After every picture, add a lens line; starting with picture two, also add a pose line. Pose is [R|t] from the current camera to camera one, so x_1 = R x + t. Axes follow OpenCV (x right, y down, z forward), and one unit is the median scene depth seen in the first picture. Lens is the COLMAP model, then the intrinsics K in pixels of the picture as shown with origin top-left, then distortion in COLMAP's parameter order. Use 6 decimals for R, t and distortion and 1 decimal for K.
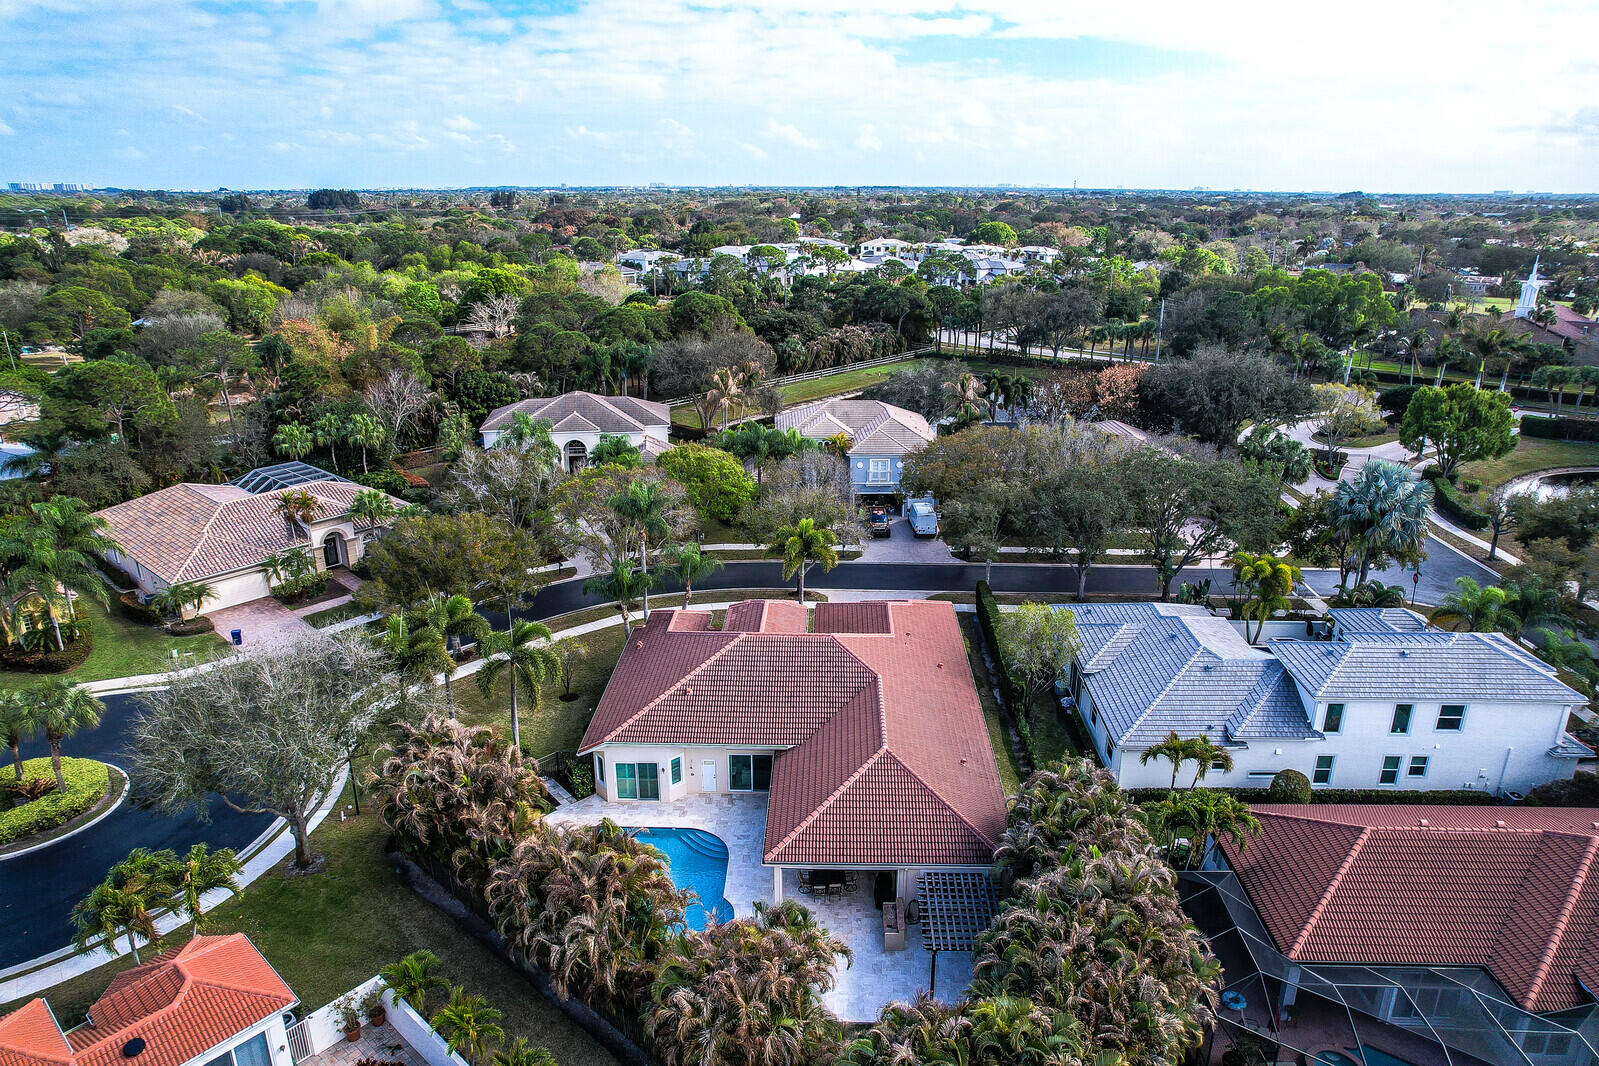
lens RADIAL K [[1002.0, 0, 812.3], [0, 1002.0, 554.0], [0, 0, 1]] dist [-0.095602, 0.084663]
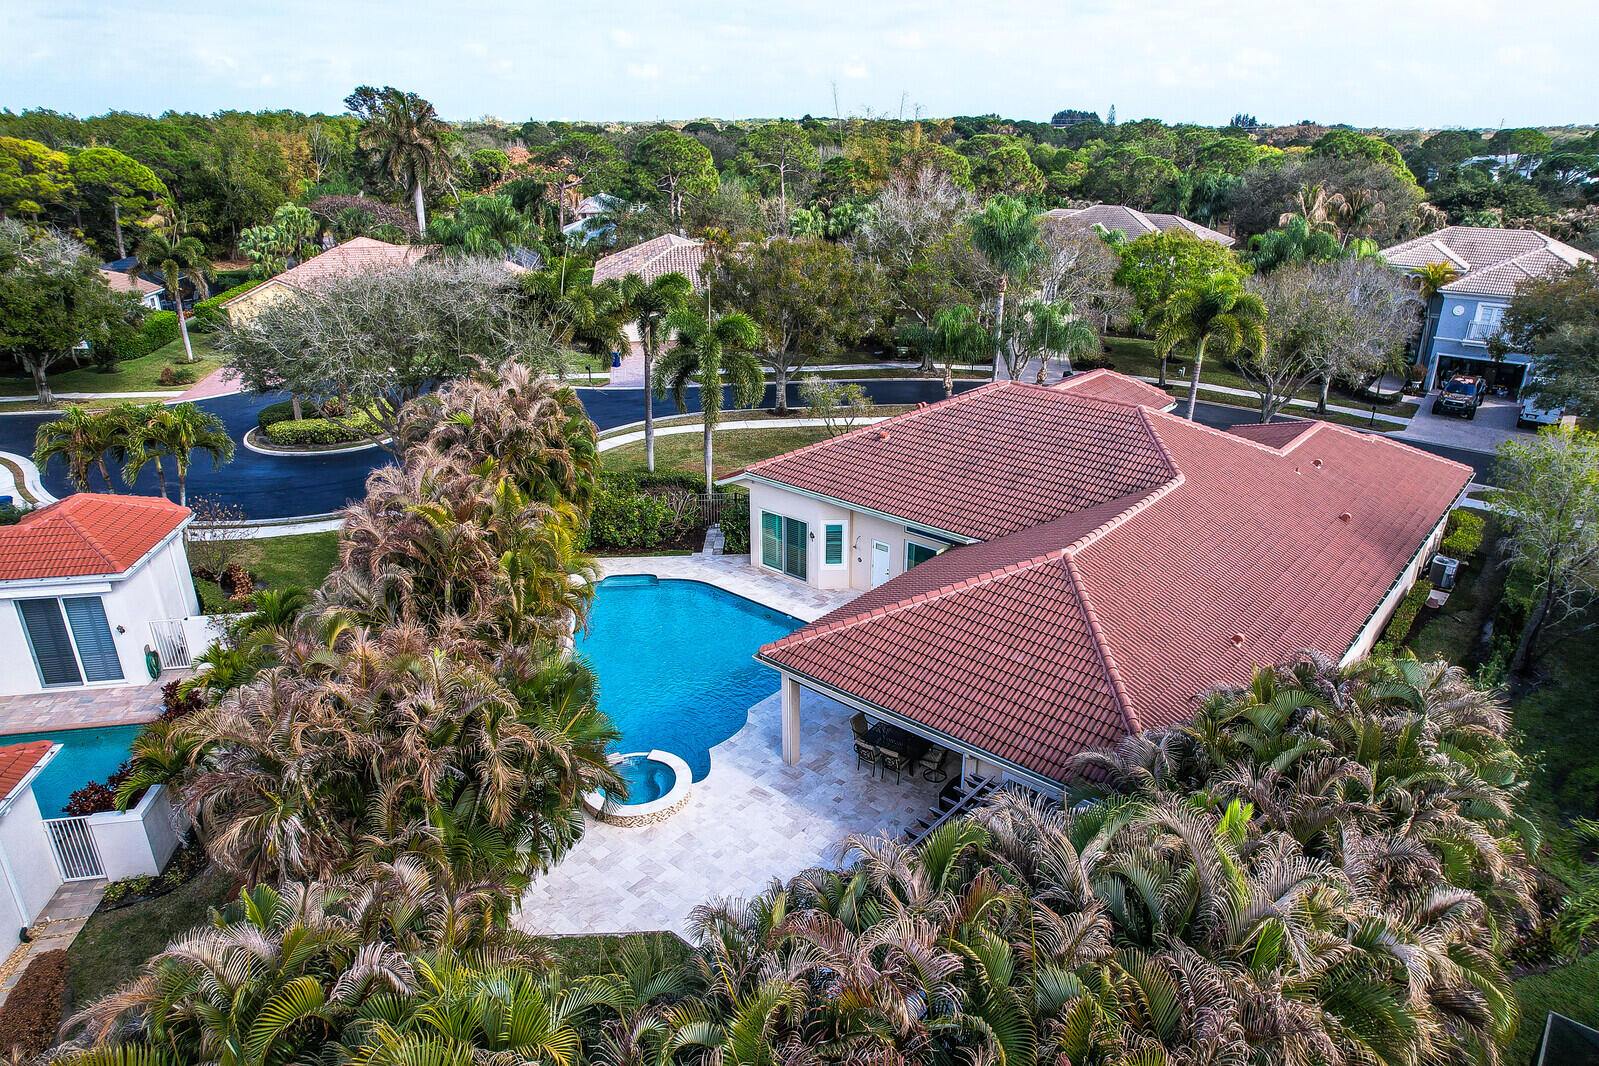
lens RADIAL K [[1002.0, 0, 812.3], [0, 1002.0, 554.0], [0, 0, 1]] dist [-0.095602, 0.084663]
pose [[0.772549, 0.249248, -0.583990, 0.248031], [-0.216639, 0.968013, 0.126563, 0.141815], [0.596855, 0.028738, 0.801834, 0.452028]]
